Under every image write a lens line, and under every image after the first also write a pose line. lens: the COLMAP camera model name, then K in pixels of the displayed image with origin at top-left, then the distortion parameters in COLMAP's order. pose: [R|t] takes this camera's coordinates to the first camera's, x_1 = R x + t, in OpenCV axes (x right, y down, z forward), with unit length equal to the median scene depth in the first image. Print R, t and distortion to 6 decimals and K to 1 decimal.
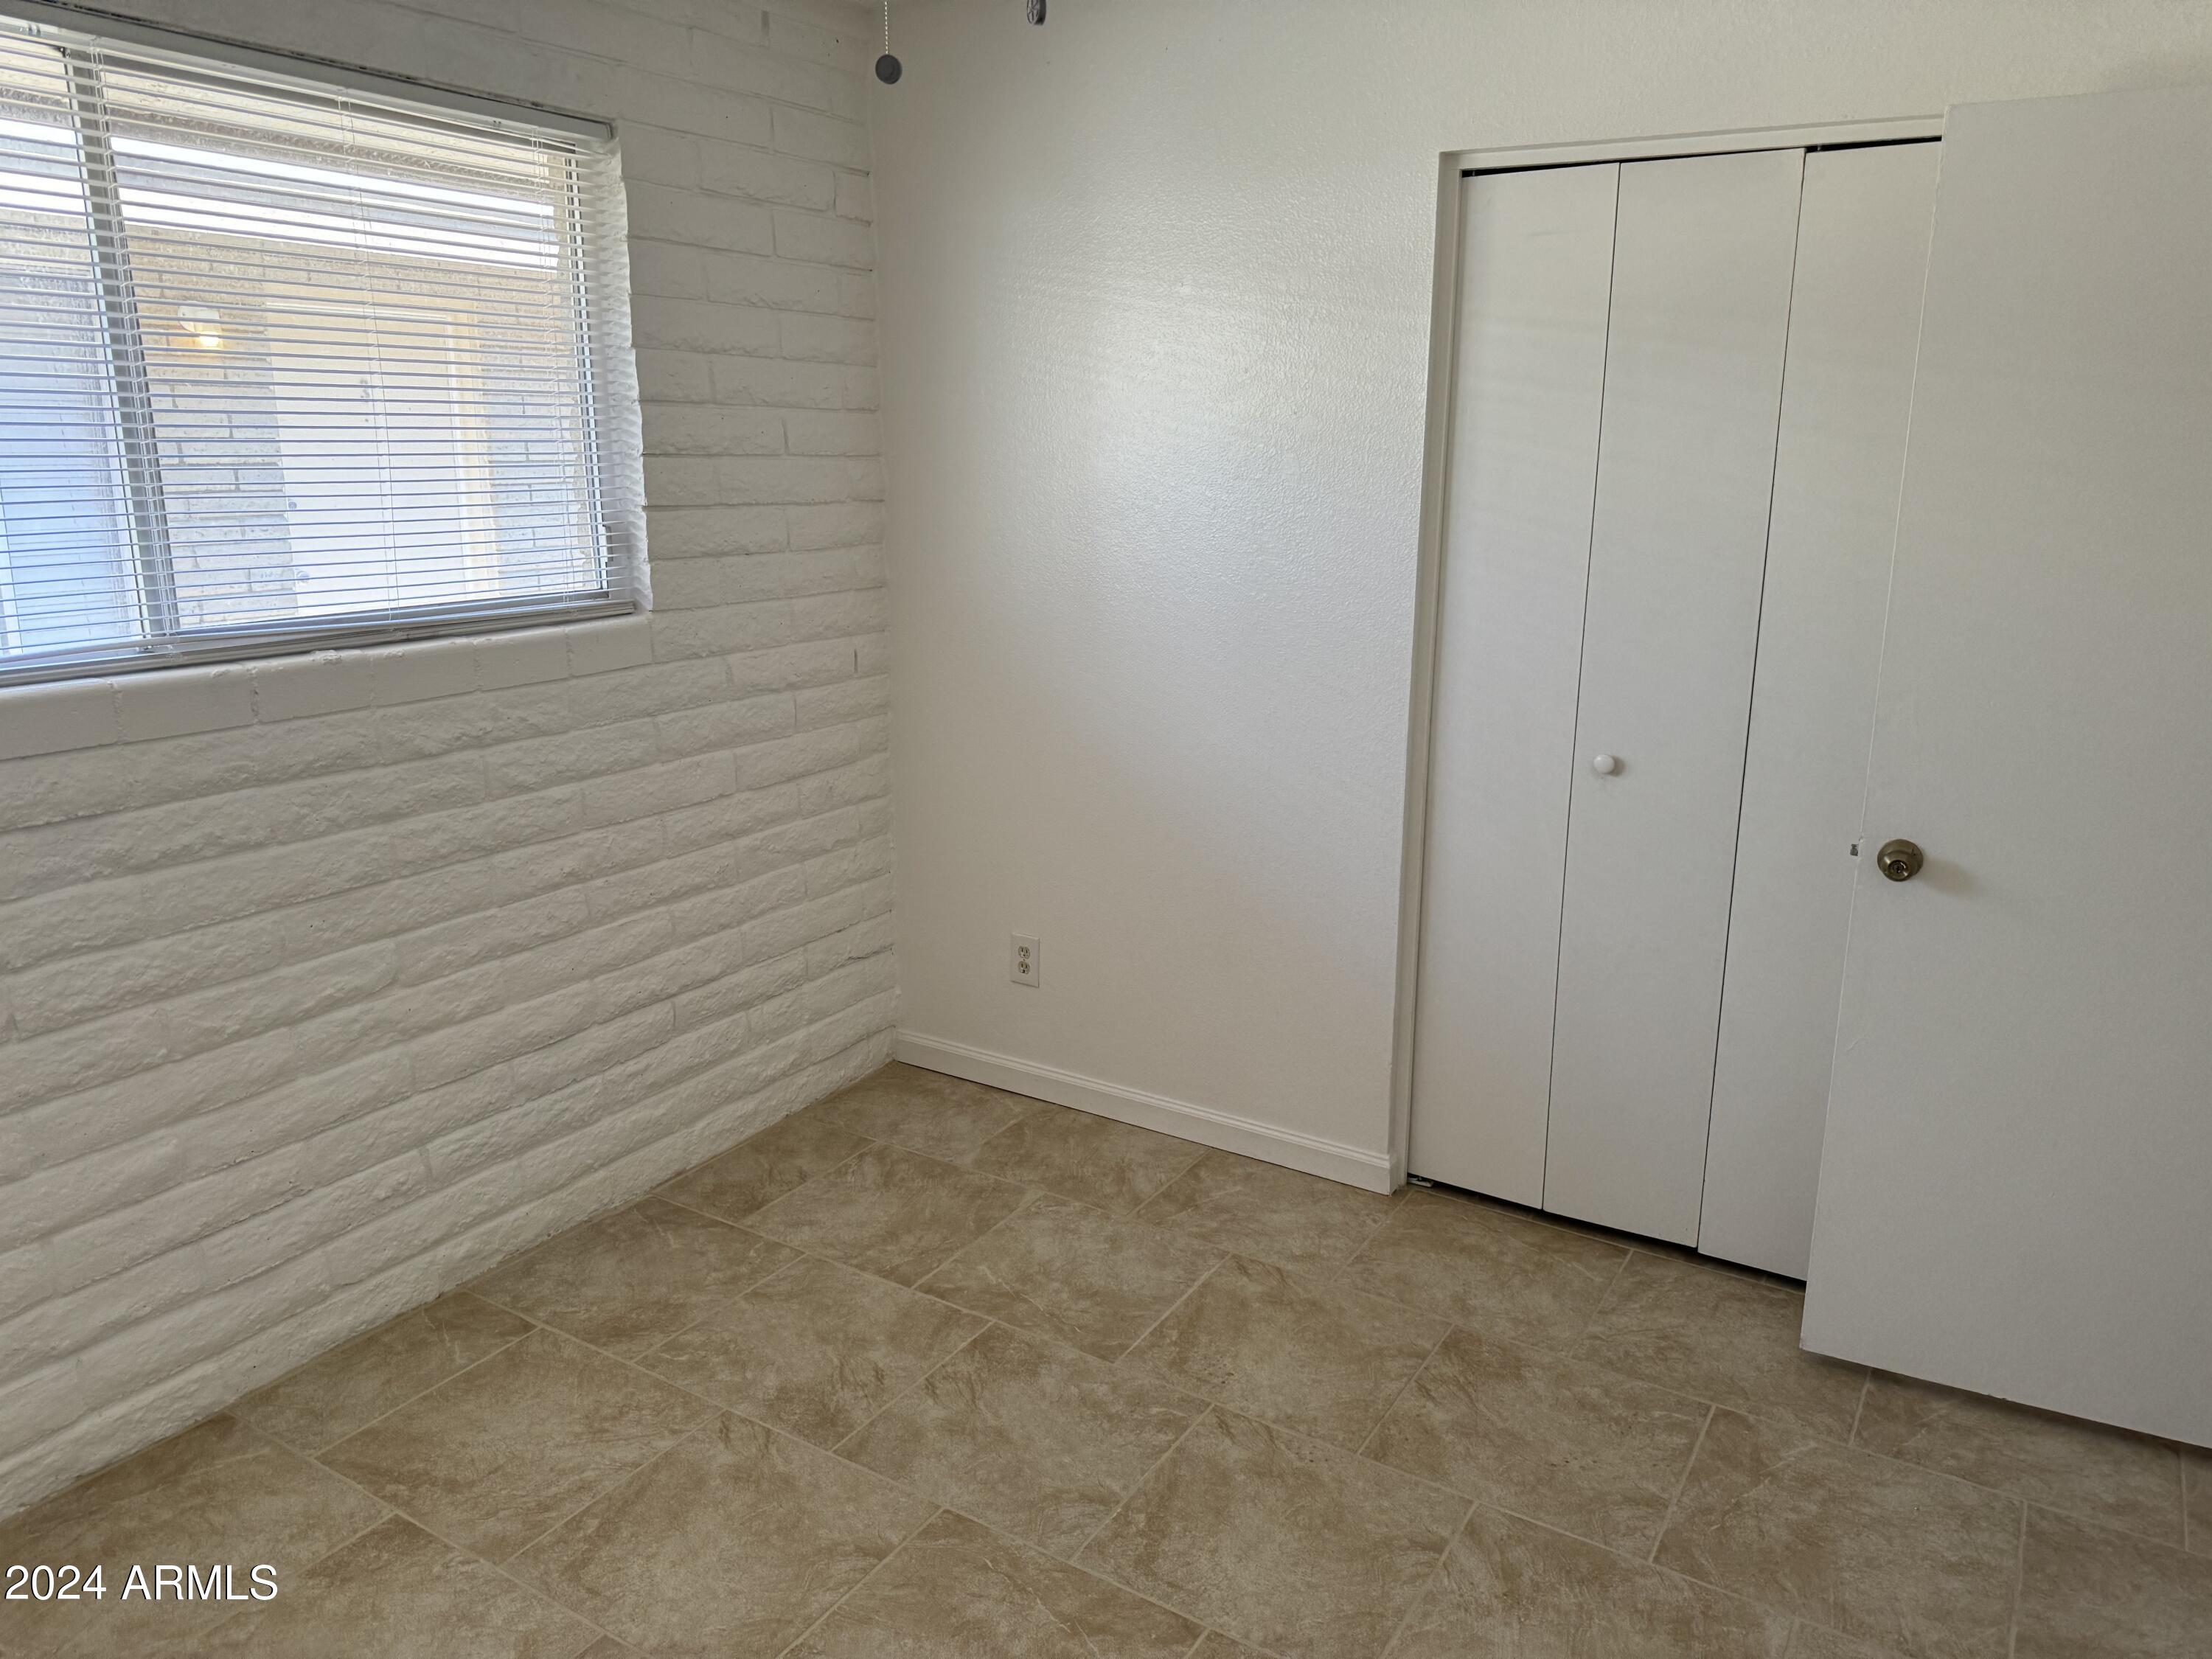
lens RADIAL K [[1573.3, 0, 1100.1], [0, 1573.3, 818.7], [0, 0, 1]] dist [0.003516, 0.003301]
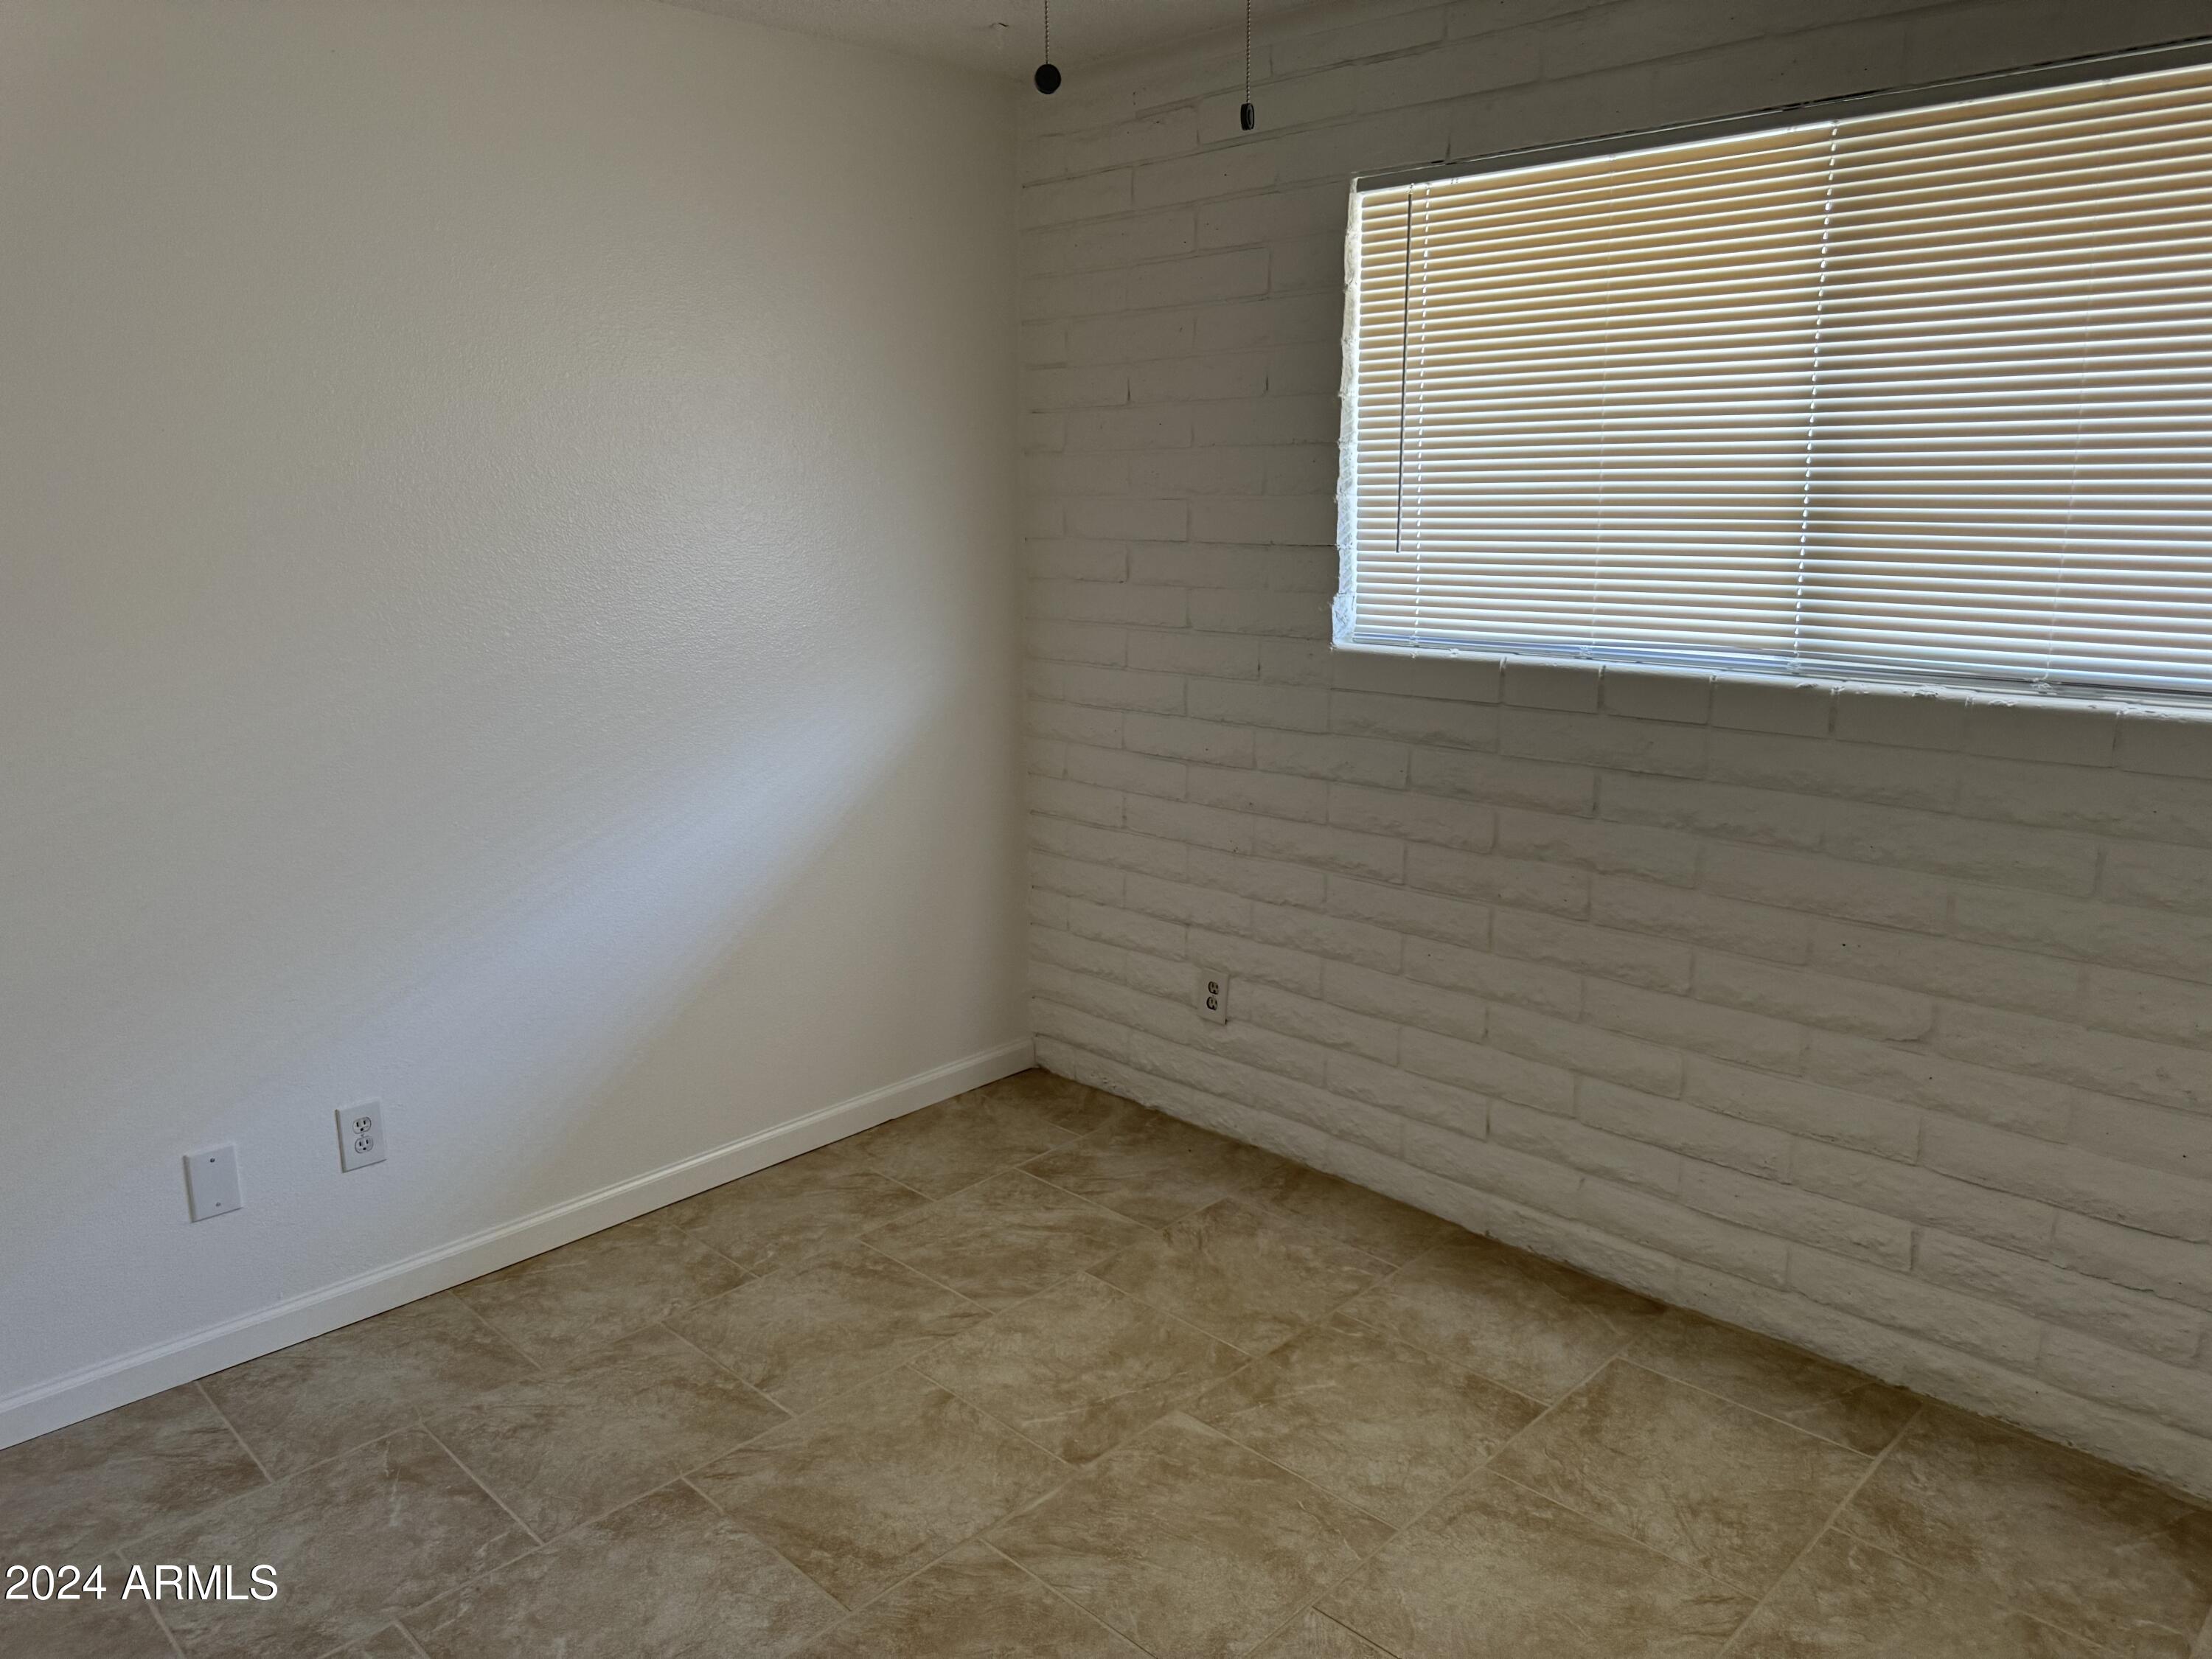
lens RADIAL K [[1573.3, 0, 1099.6], [0, 1573.3, 840.2], [0, 0, 1]] dist [0.003516, 0.003301]
pose [[-0.221480, 0.207934, -0.952738, 0.558046], [-0.226002, 0.939457, 0.257573, -0.147614], [0.948615, 0.272368, -0.161077, 0.675132]]
